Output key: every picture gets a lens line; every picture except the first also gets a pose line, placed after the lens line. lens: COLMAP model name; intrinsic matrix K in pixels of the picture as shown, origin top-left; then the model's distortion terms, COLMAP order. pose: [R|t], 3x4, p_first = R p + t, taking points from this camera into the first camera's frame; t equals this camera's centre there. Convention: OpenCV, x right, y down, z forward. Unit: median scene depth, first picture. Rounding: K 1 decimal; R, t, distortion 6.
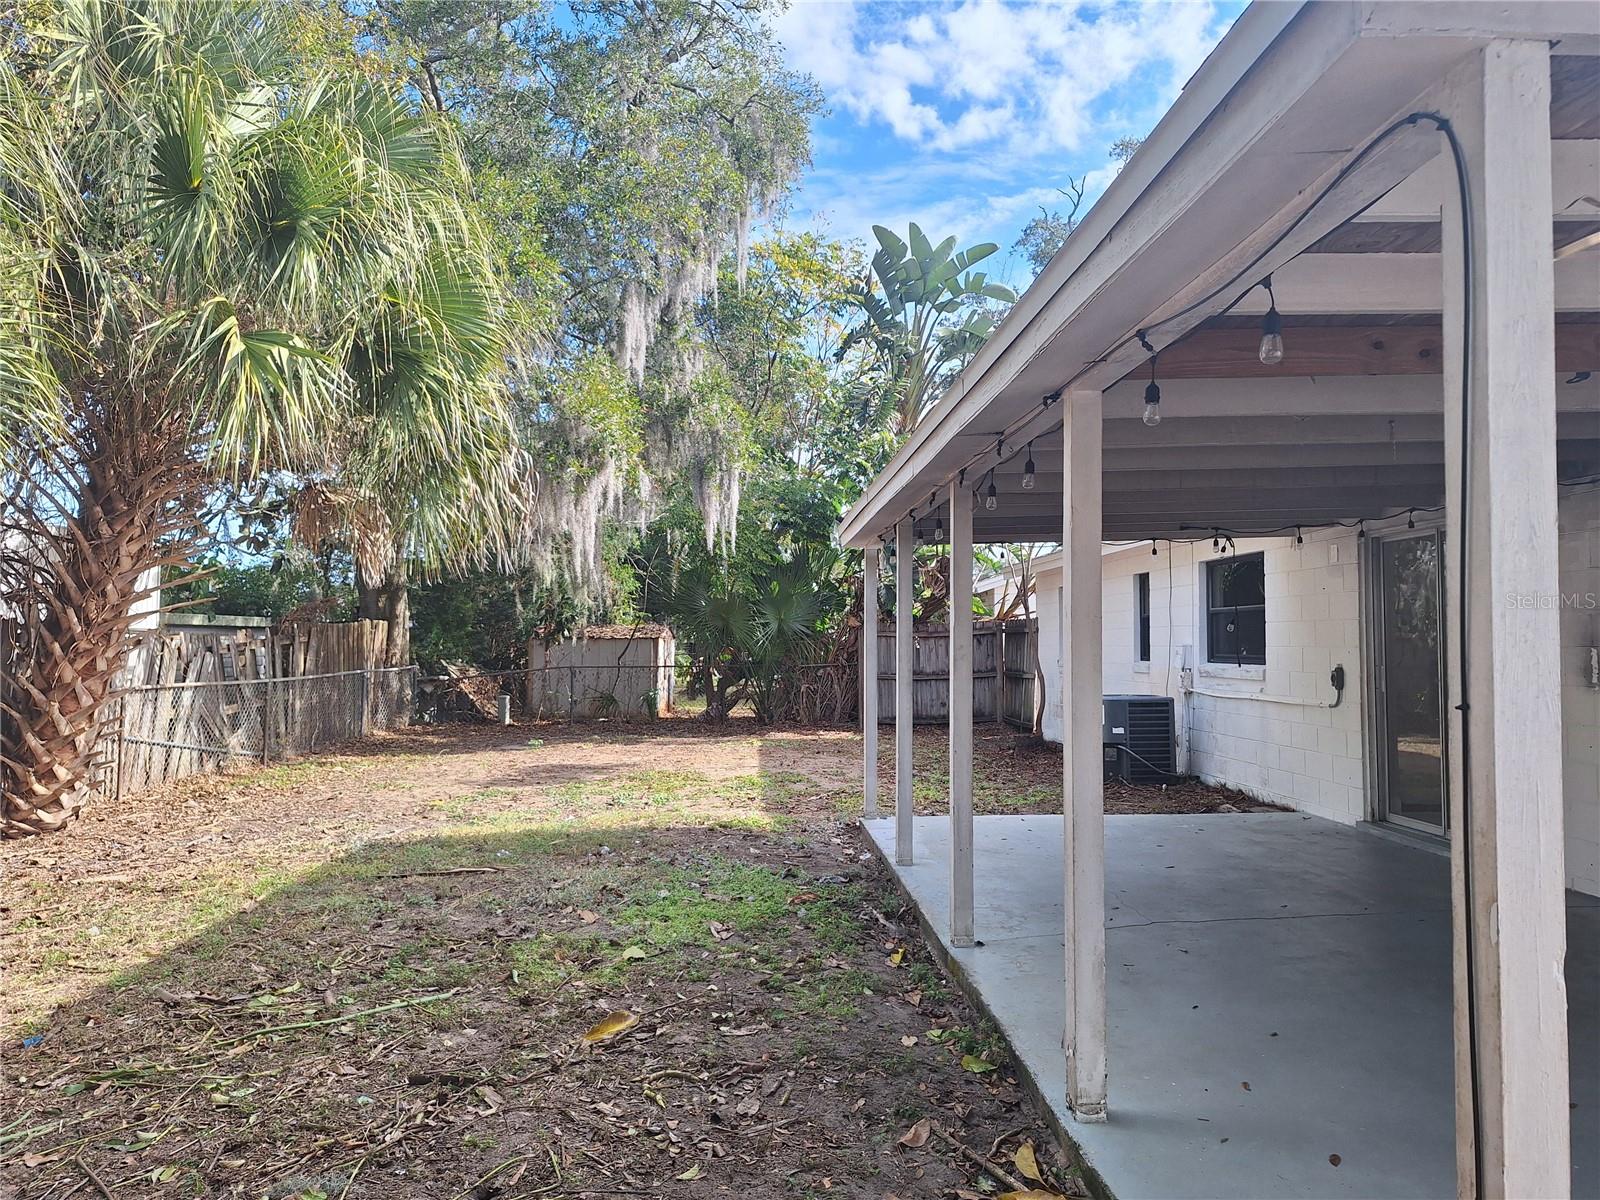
lens RADIAL K [[1128.6, 0, 812.2], [0, 1128.6, 592.5], [0, 0, 1]] dist [0.035639, -0.018665]
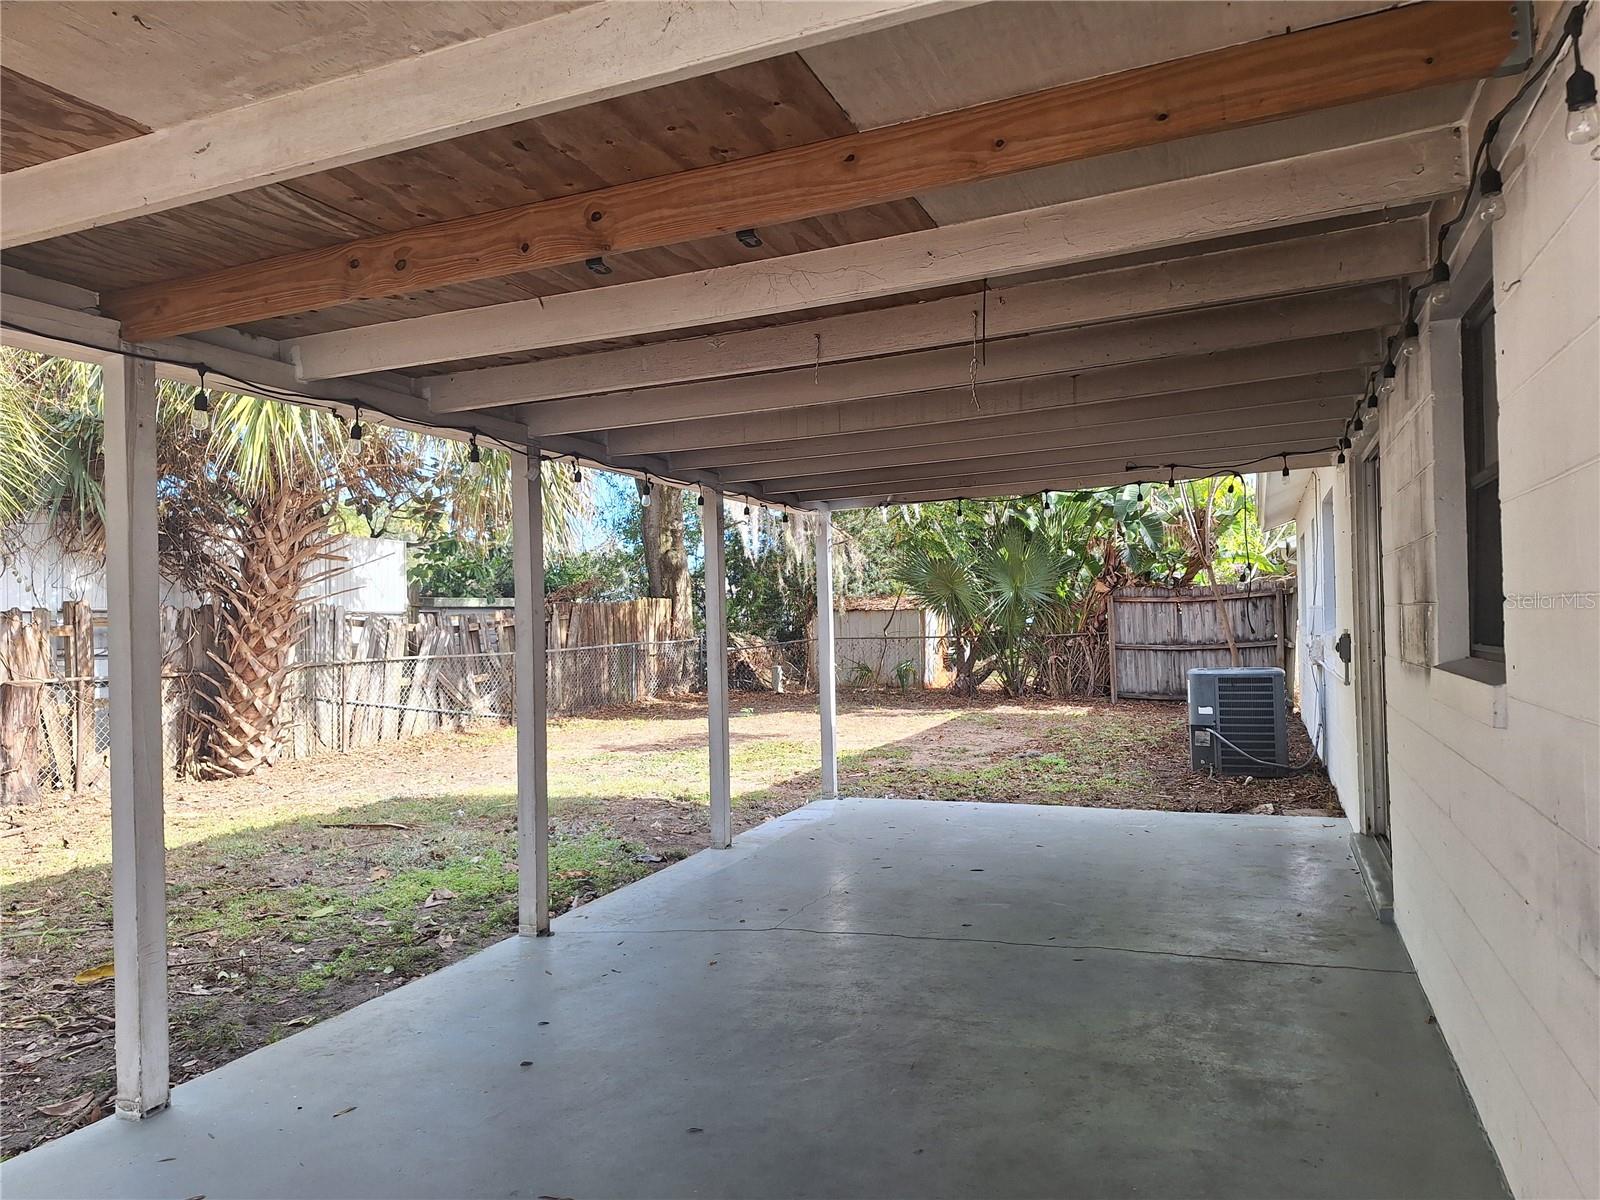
lens RADIAL K [[1128.6, 0, 800.8], [0, 1128.6, 601.9], [0, 0, 1]] dist [0.035639, -0.018665]
pose [[0.906146, -0.023010, -0.422338, 0.316036], [0.038033, 0.998907, 0.027179, 0.006016], [0.421251, -0.040690, 0.906031, 0.101281]]
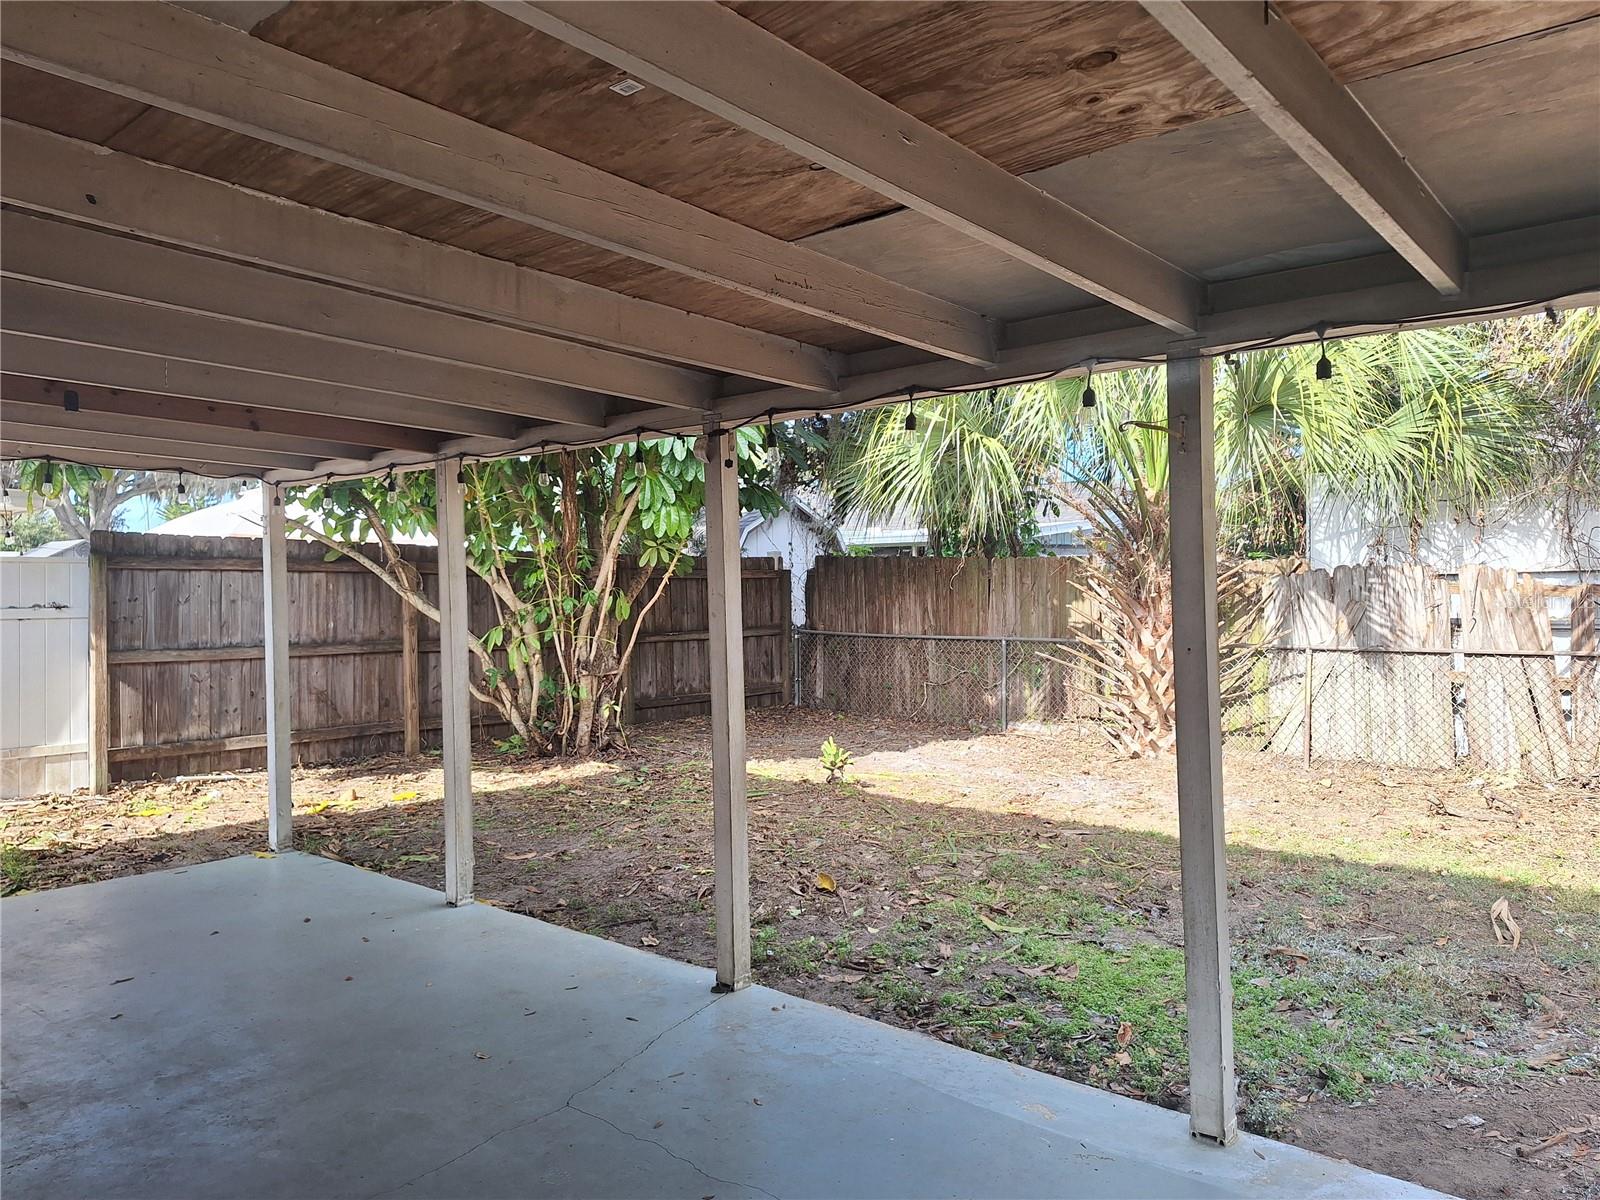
lens RADIAL K [[1128.6, 0, 798.2], [0, 1128.6, 596.4], [0, 0, 1]] dist [0.035639, -0.018665]
pose [[-0.684783, 0.007103, -0.728713, 0.289834], [0.036742, 0.999017, -0.024790, 0.023438], [0.727820, -0.043750, -0.684371, 0.686085]]
